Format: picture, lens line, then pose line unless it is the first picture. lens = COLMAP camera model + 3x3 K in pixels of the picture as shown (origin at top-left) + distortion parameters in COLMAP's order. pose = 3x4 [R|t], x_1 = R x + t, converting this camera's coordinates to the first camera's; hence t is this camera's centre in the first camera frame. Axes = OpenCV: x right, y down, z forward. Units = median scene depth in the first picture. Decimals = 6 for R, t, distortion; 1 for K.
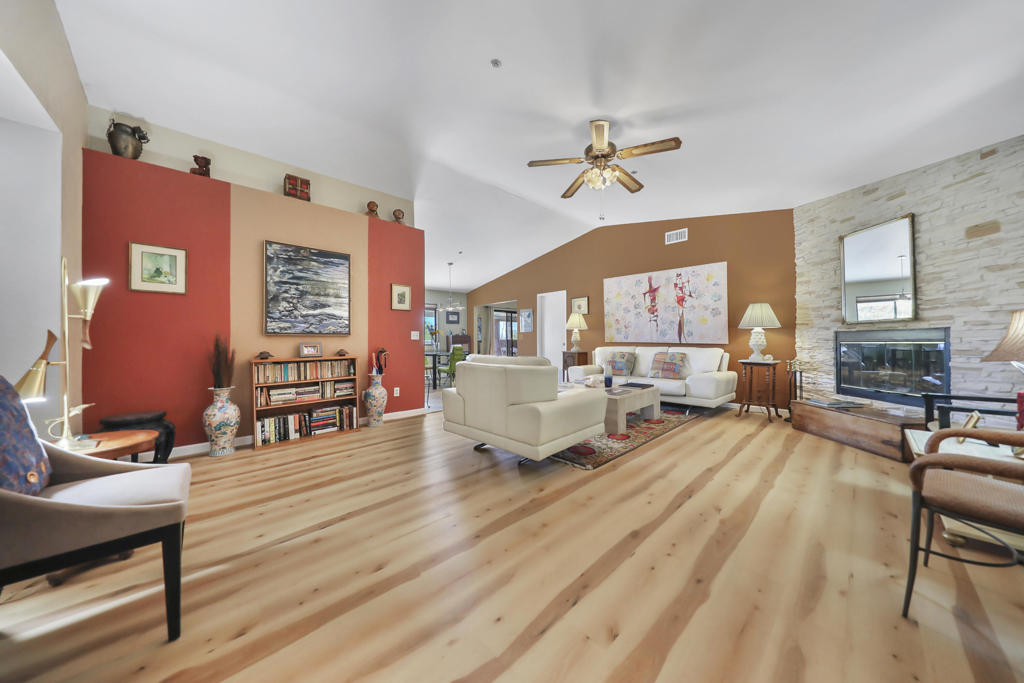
lens RADIAL K [[323.8, 0, 515.3], [0, 323.8, 340.7], [0, 0, 1]] dist [-0.008242, -0.000428]
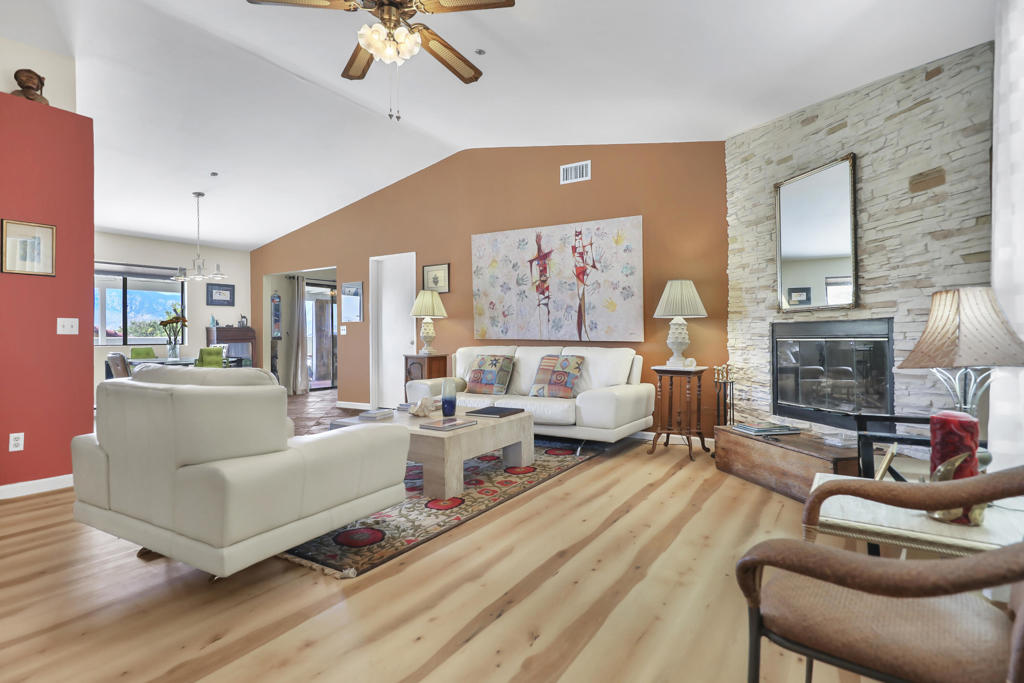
lens RADIAL K [[515.2, 0, 514.4], [0, 515.2, 335.3], [0, 0, 1]] dist [0.009970, -0.002016]
pose [[0.968974, 0.000029, 0.247162, 0.198501], [0.000514, 0.999998, -0.002132, -0.000572], [-0.247162, 0.002193, 0.968972, 0.070805]]
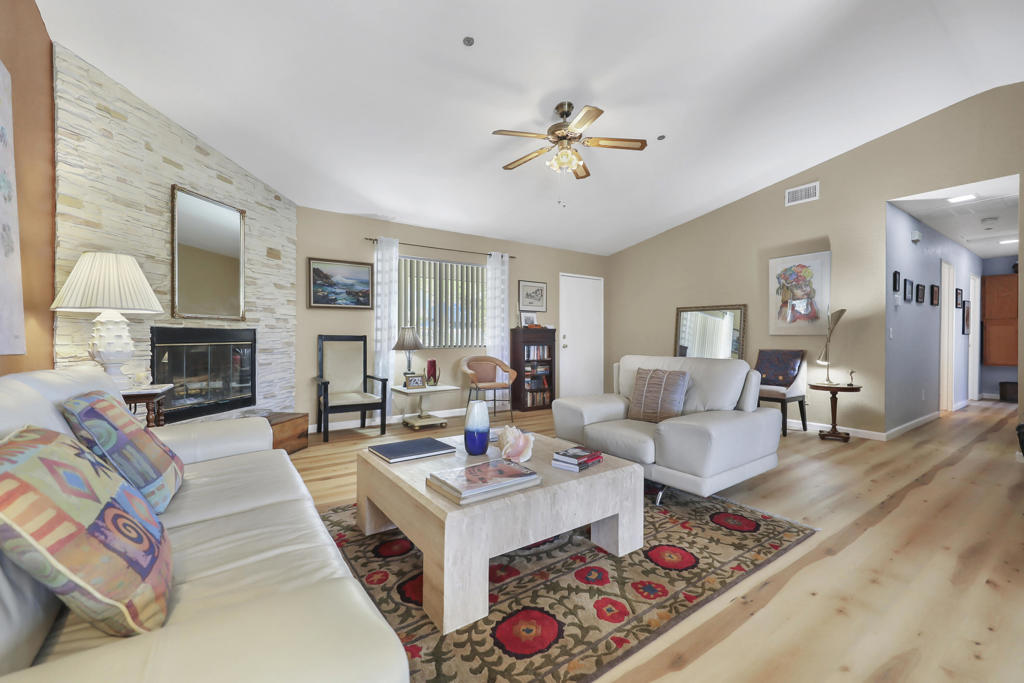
lens RADIAL K [[423.0, 0, 493.1], [0, 423.0, 341.5], [0, 0, 1]] dist [0.001668, 0.000384]
pose [[-0.989437, 0.001439, 0.144954, 0.229877], [0.002648, 0.999963, 0.008148, -0.005498], [-0.144937, 0.008445, -0.989405, 1.753283]]
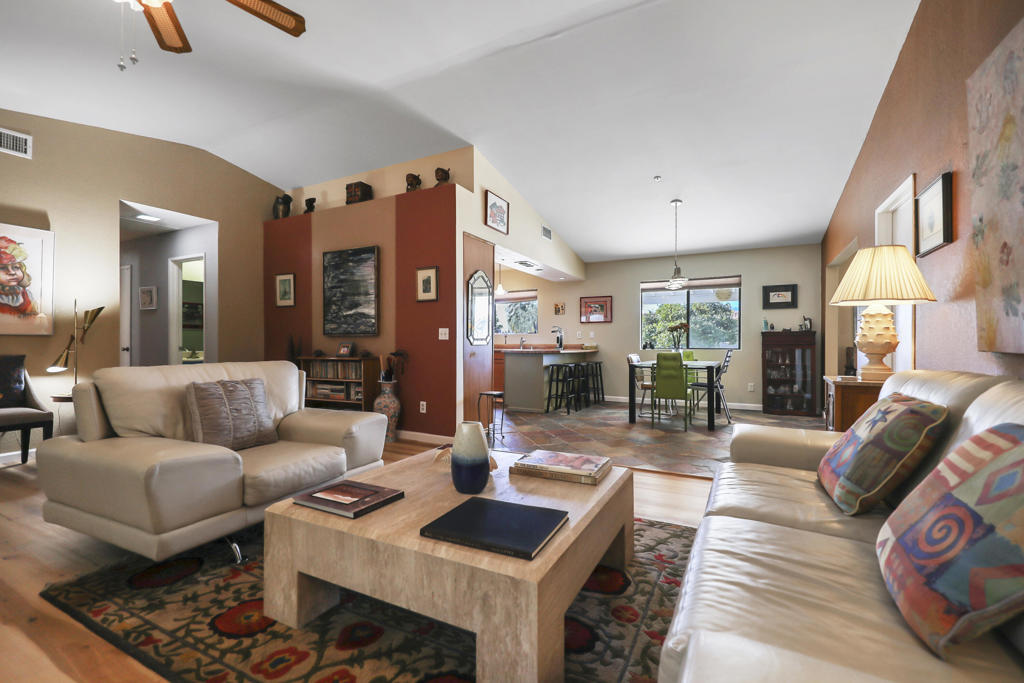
lens RADIAL K [[423.0, 0, 523.0], [0, 423.0, 340.2], [0, 0, 1]] dist [0.001668, 0.000384]
pose [[0.346841, 0.002147, -0.937922, 0.798289], [-0.003267, 0.999994, 0.001081, -0.004920], [0.937918, 0.002689, 0.346846, 1.044476]]
